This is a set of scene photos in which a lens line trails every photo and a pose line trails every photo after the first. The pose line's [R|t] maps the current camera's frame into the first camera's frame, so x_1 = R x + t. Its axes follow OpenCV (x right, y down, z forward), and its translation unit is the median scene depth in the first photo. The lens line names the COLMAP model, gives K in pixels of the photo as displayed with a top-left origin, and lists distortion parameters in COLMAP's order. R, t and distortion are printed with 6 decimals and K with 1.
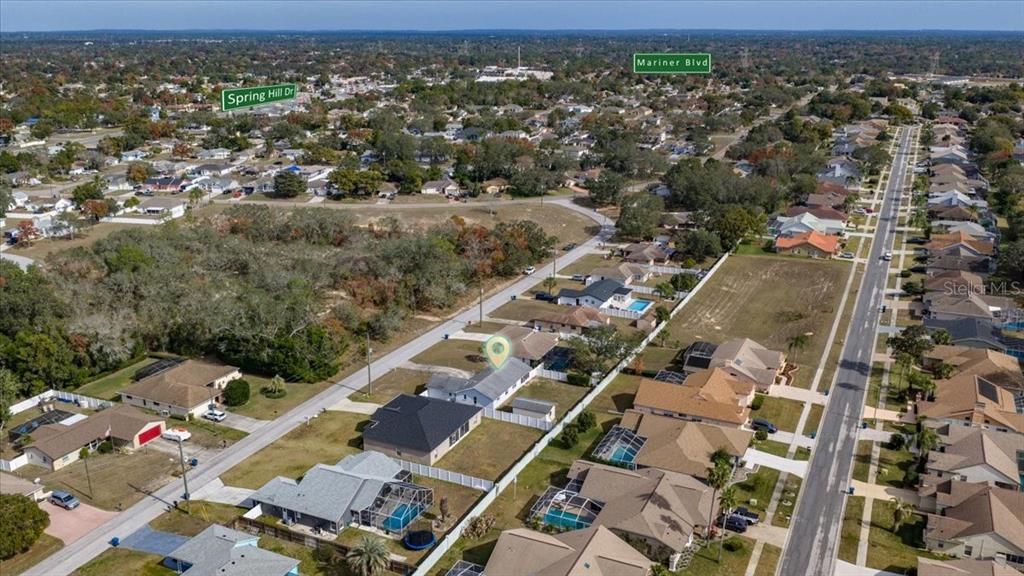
lens RADIAL K [[852.6, 0, 524.4], [0, 852.6, 289.0], [0, 0, 1]] dist [0.011321, -0.016136]
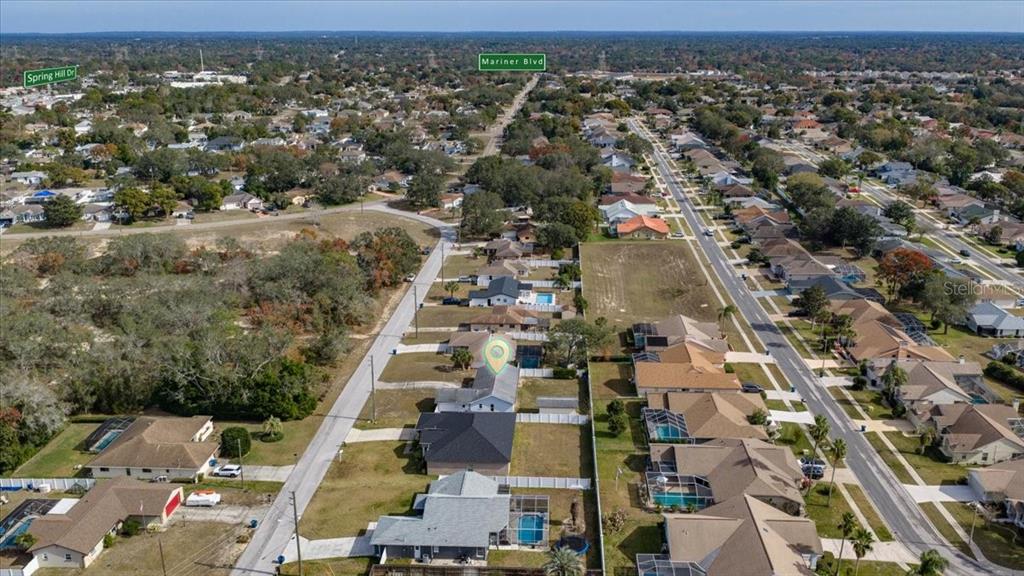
lens RADIAL K [[852.6, 0, 524.4], [0, 852.6, 289.0], [0, 0, 1]] dist [0.011321, -0.016136]
pose [[0.927611, -0.109728, 0.357069, -0.312412], [0.110226, 0.993725, 0.019022, -0.017889], [-0.356915, 0.021713, 0.933884, 0.053575]]
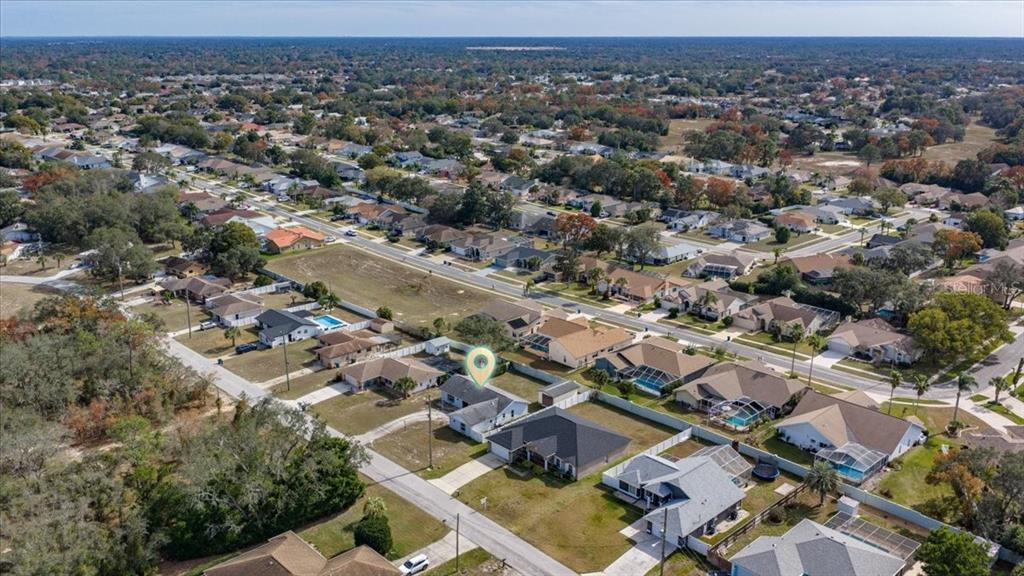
lens RADIAL K [[838.6, 0, 516.8], [0, 838.6, 288.1], [0, 0, 1]] dist [0.015946, -0.002064]
pose [[0.380484, -0.267729, 0.885185, -0.755322], [0.272550, 0.947127, 0.169312, -0.145671], [-0.883713, 0.176837, 0.433336, 0.476893]]
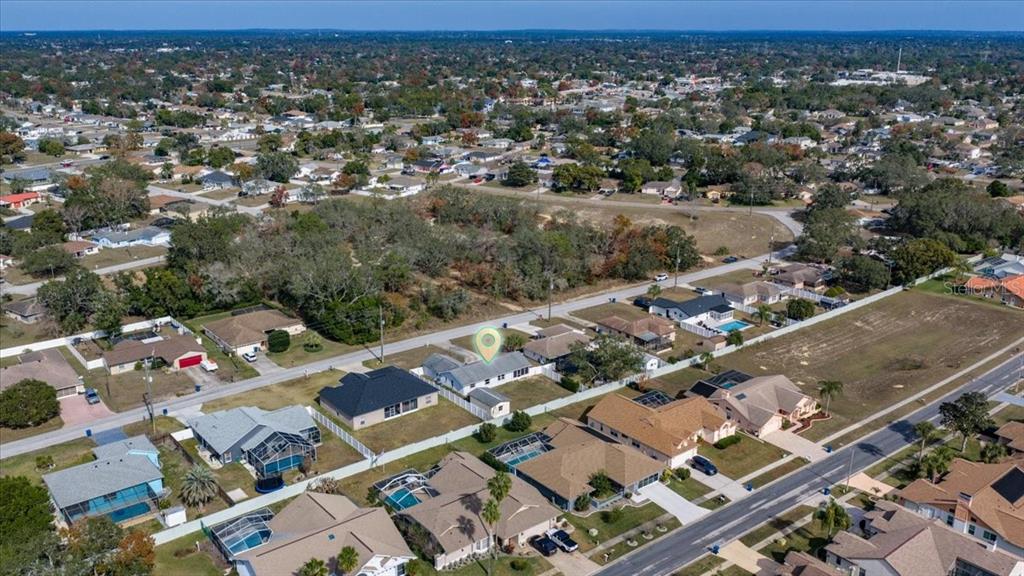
lens RADIAL K [[852.6, 0, 524.4], [0, 852.6, 289.0], [0, 0, 1]] dist [0.011321, -0.016136]
pose [[0.898223, 0.129855, -0.419921, 0.385754], [-0.129779, 0.991122, 0.028891, -0.022645], [0.419945, 0.028546, 0.907101, 0.074442]]
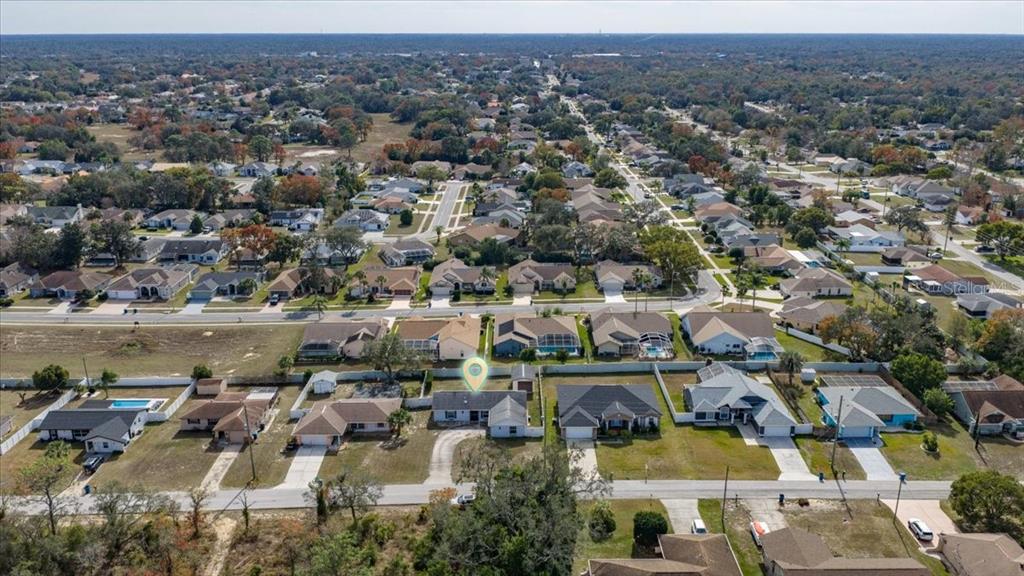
lens RADIAL K [[838.6, 0, 516.8], [0, 838.6, 288.1], [0, 0, 1]] dist [0.015946, -0.002064]
pose [[-0.415313, -0.267038, 0.869601, -0.753203], [0.266523, 0.878273, 0.396990, -0.329541], [-0.869759, 0.396644, -0.293586, 1.073411]]
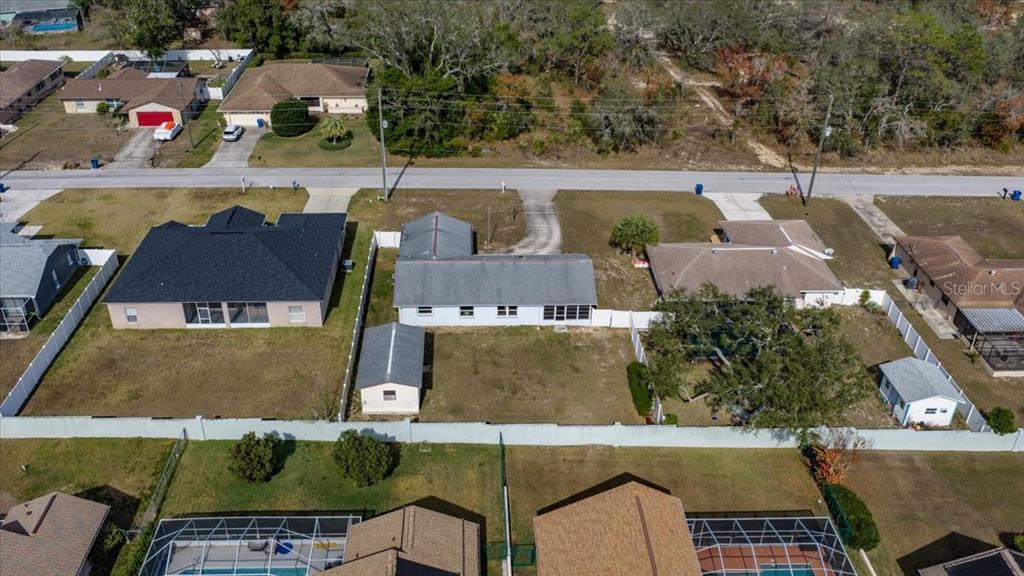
lens RADIAL K [[849.6, 0, 476.7], [0, 849.6, 287.9], [0, 0, 1]] dist [0.024969, -0.008874]
pose [[0.426283, 0.468123, -0.774044, 0.281860], [-0.260291, 0.882972, 0.390652, -0.056882], [0.866332, 0.034949, 0.498244, 0.692846]]
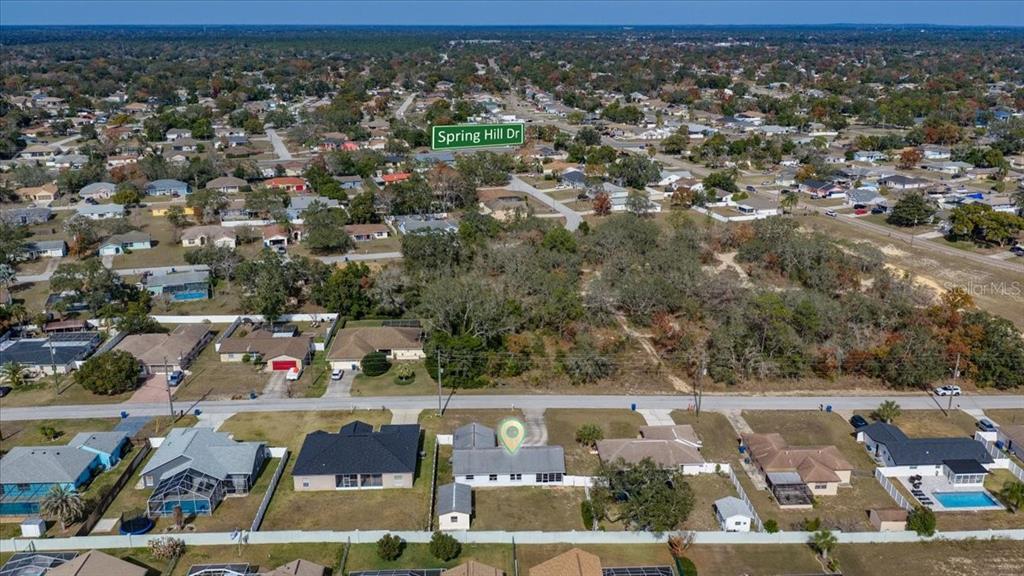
lens RADIAL K [[871.1, 0, 521.5], [0, 871.1, 285.6], [0, 0, 1]] dist [0.015311, -0.011266]
pose [[0.463976, 0.256592, -0.847872, 0.562122], [-0.259867, 0.954445, 0.146639, -0.156238], [0.846874, 0.152297, 0.509520, 0.513323]]
